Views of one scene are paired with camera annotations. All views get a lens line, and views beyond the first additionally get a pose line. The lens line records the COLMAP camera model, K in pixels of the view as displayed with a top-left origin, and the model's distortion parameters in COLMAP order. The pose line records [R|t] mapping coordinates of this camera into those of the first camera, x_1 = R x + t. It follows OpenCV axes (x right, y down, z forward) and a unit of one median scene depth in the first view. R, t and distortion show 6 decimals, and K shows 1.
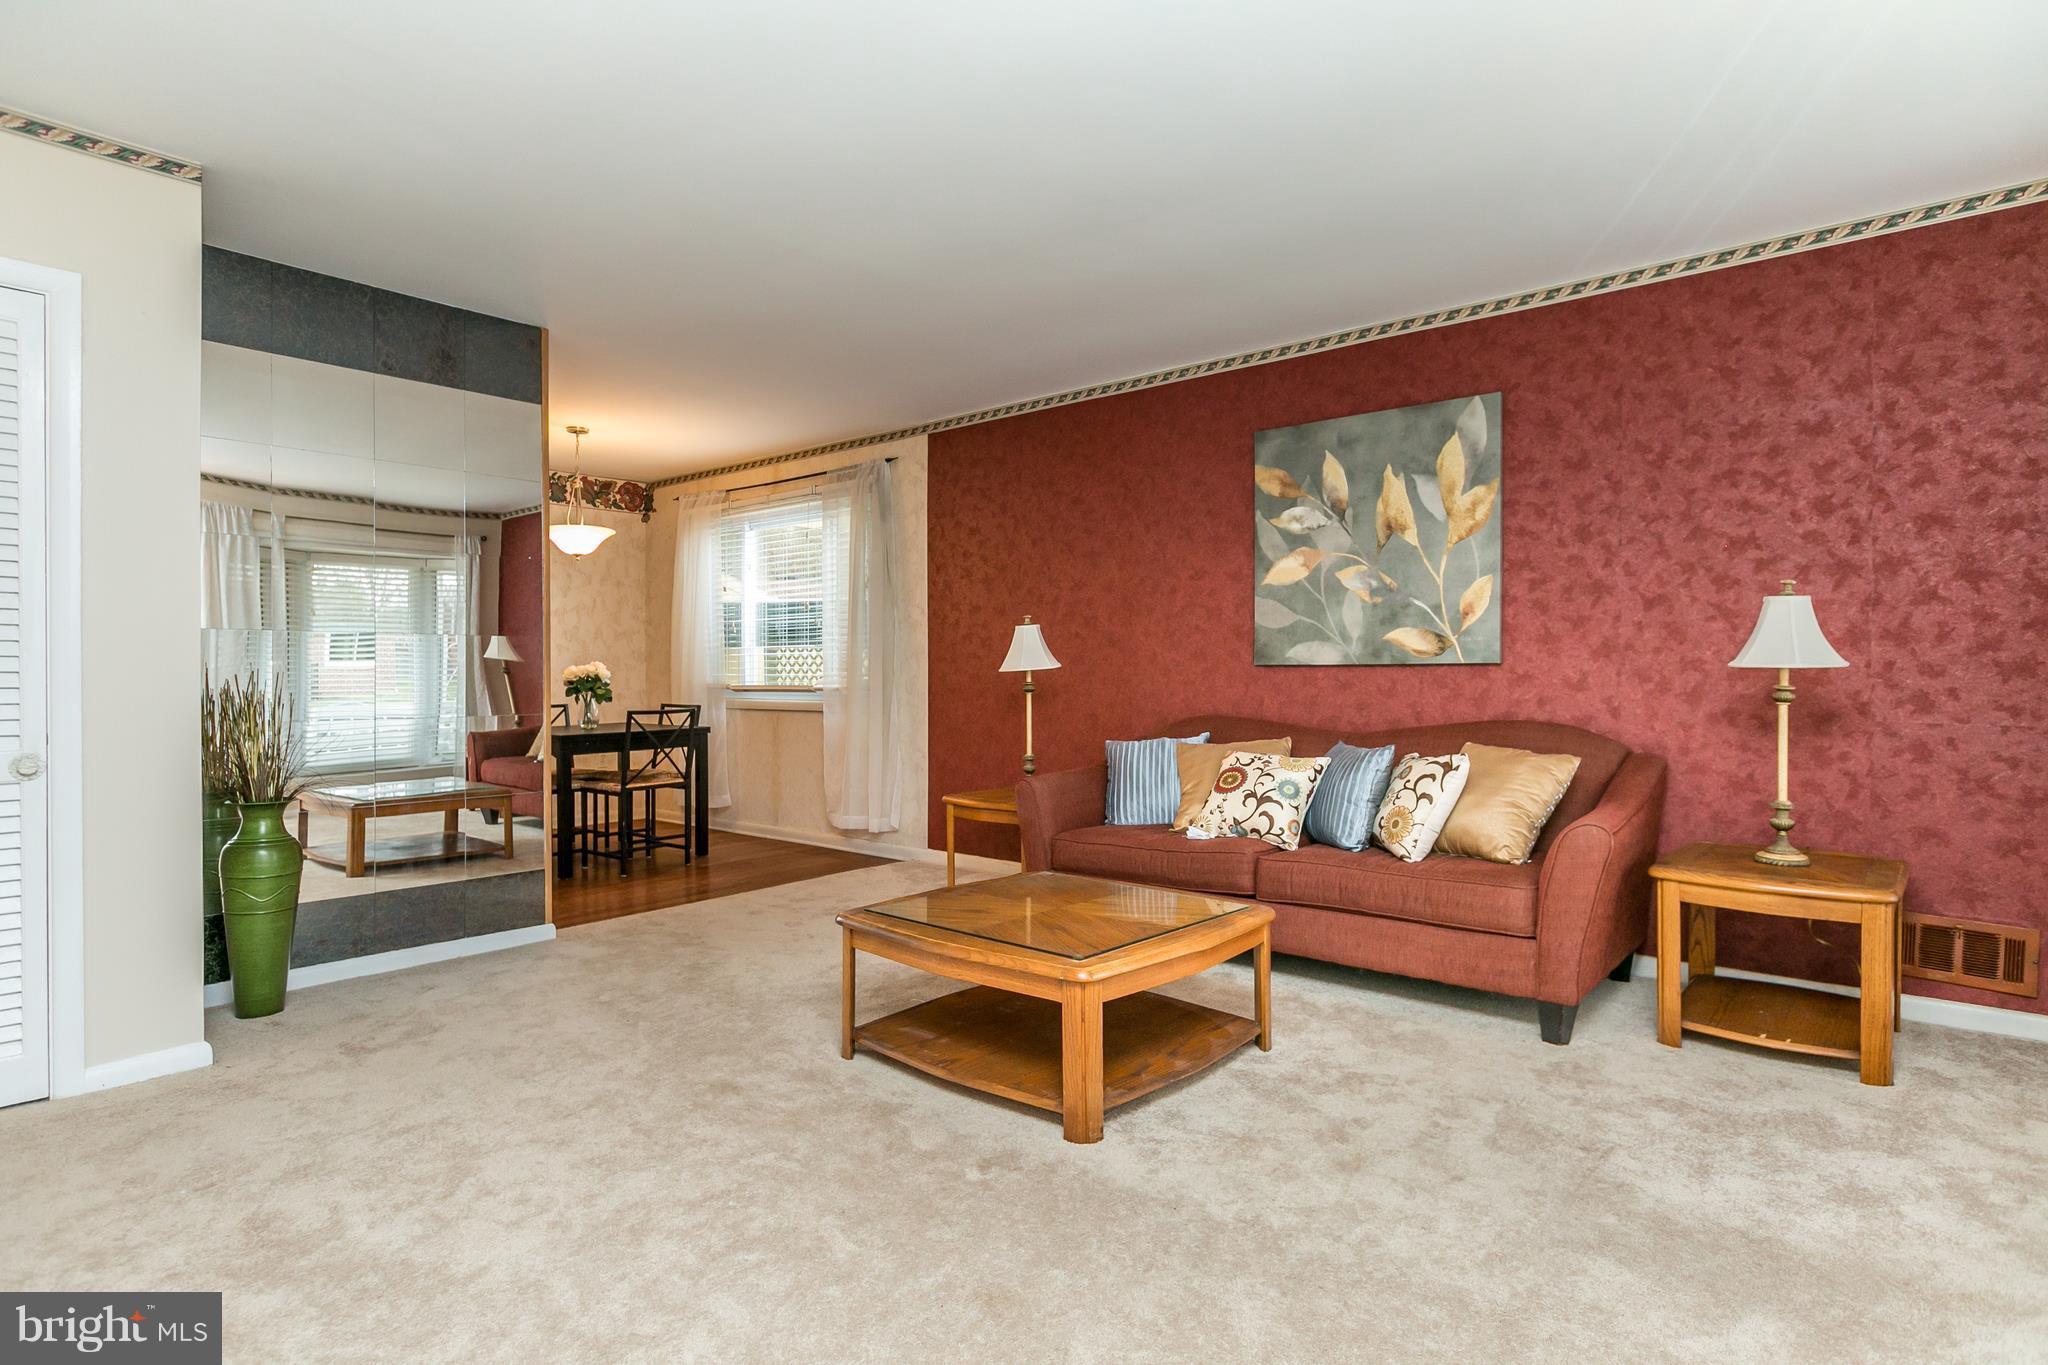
lens RADIAL K [[1093.1, 0, 1003.9], [0, 1093.1, 679.9], [0, 0, 1]] dist [0.003865, -0.001615]
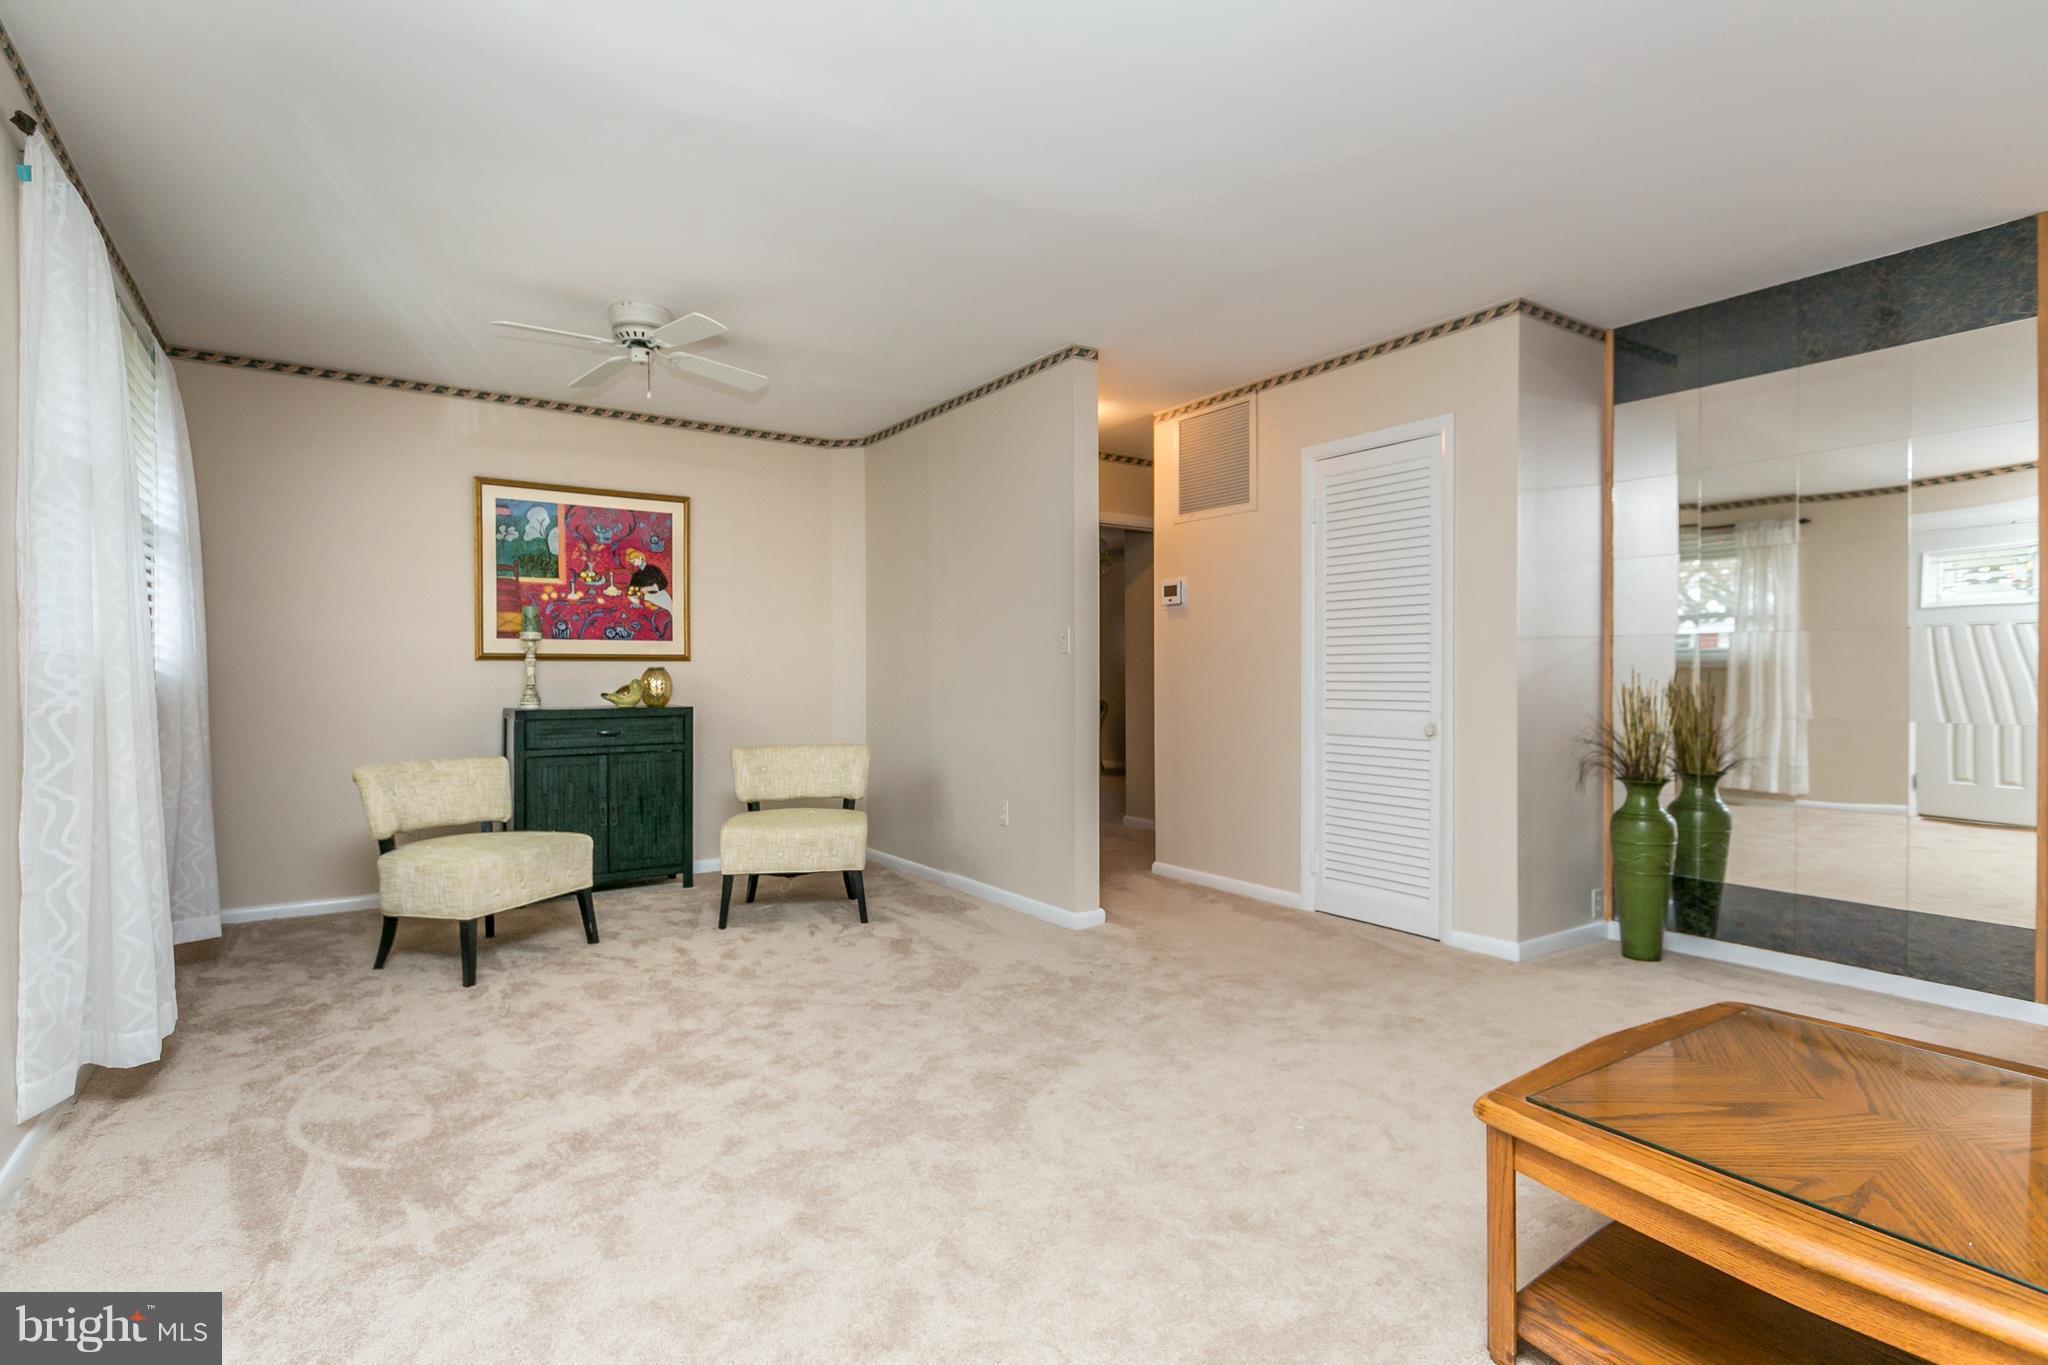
lens RADIAL K [[1008.6, 0, 1021.0], [0, 1008.6, 679.1], [0, 0, 1]] dist [-0.003005, -0.000052]
pose [[-0.262770, 0.005056, -0.964845, 0.443533], [-0.001982, 0.999981, 0.005779, -0.002508], [0.964857, 0.003431, -0.262755, 0.514763]]
